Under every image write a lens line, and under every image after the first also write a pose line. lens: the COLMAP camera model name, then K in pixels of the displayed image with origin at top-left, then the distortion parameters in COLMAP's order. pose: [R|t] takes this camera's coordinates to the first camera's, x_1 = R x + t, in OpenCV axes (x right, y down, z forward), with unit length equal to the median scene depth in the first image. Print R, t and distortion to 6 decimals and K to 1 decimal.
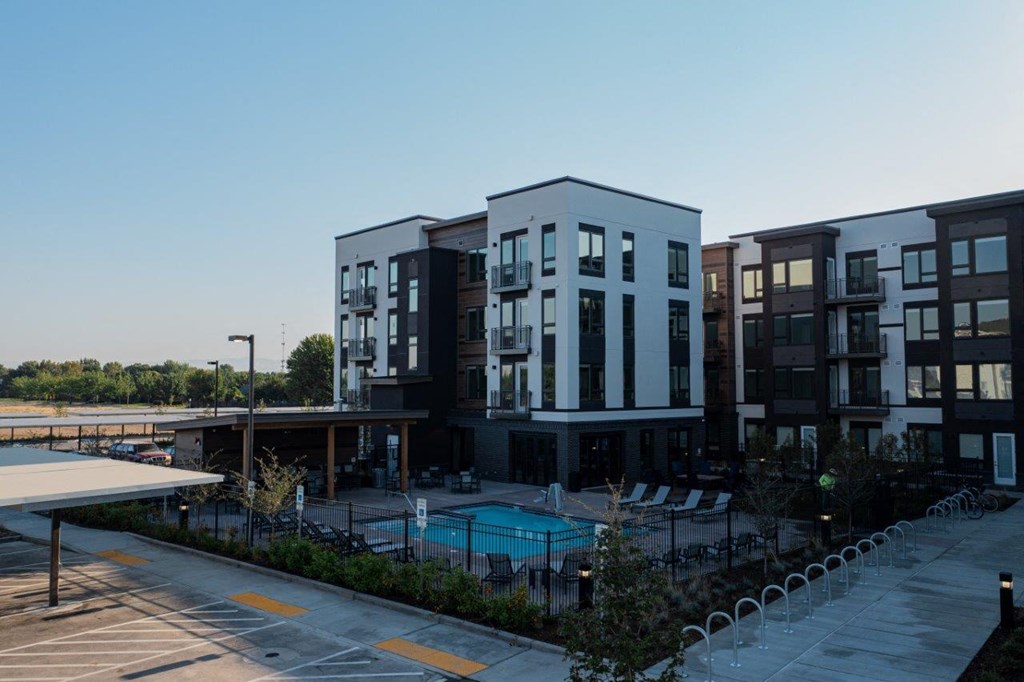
lens RADIAL K [[785.0, 0, 512.0], [0, 785.0, 341.0], [0, 0, 1]] dist [-0.031187, 0.001179]
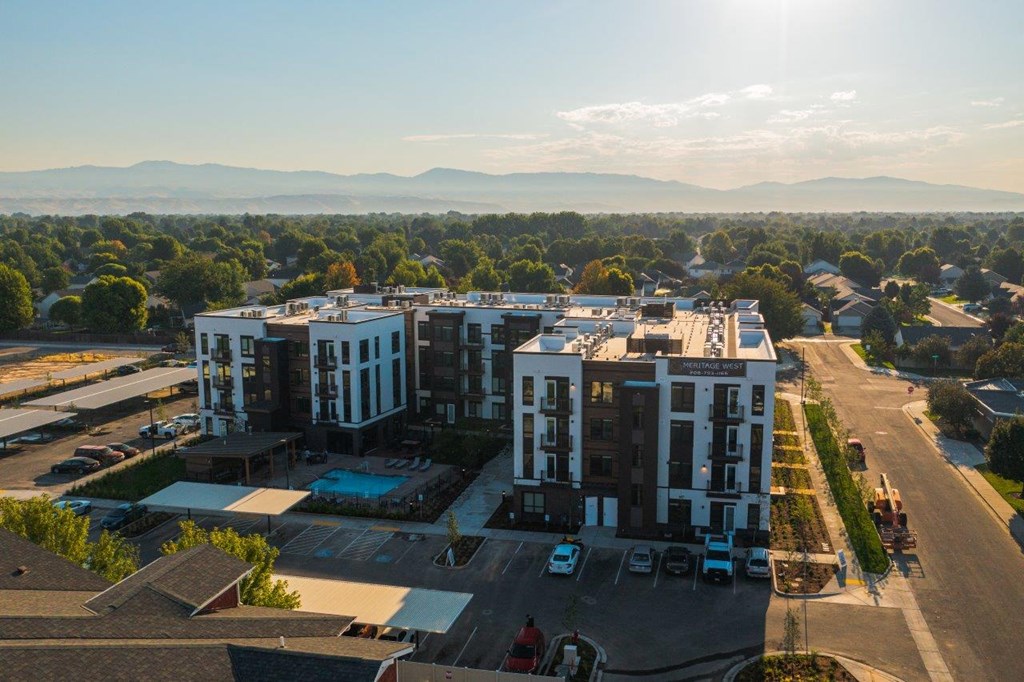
lens RADIAL K [[828.1, 0, 512.0], [0, 828.1, 341.0], [0, 0, 1]] dist [0.001948, 0.000784]
pose [[0.892457, -0.068377, 0.445921, -0.547935], [-0.020204, 0.981397, 0.190923, -0.574678], [-0.450681, -0.179400, 0.874473, -1.198211]]
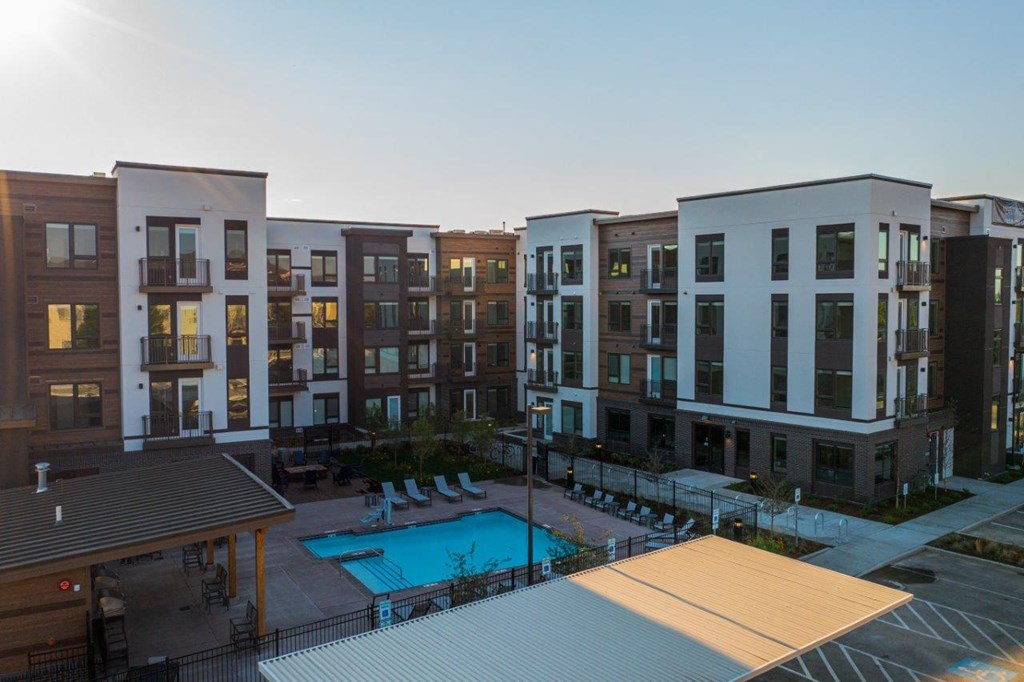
lens RADIAL K [[810.4, 0, 479.6], [0, 810.4, 338.4], [0, 0, 1]] dist [-0.002453, -0.001025]
pose [[0.227731, -0.047768, 0.972552, -0.740049], [-0.051510, 0.996806, 0.061021, -0.081939], [-0.972361, -0.063993, 0.224543, 0.492334]]
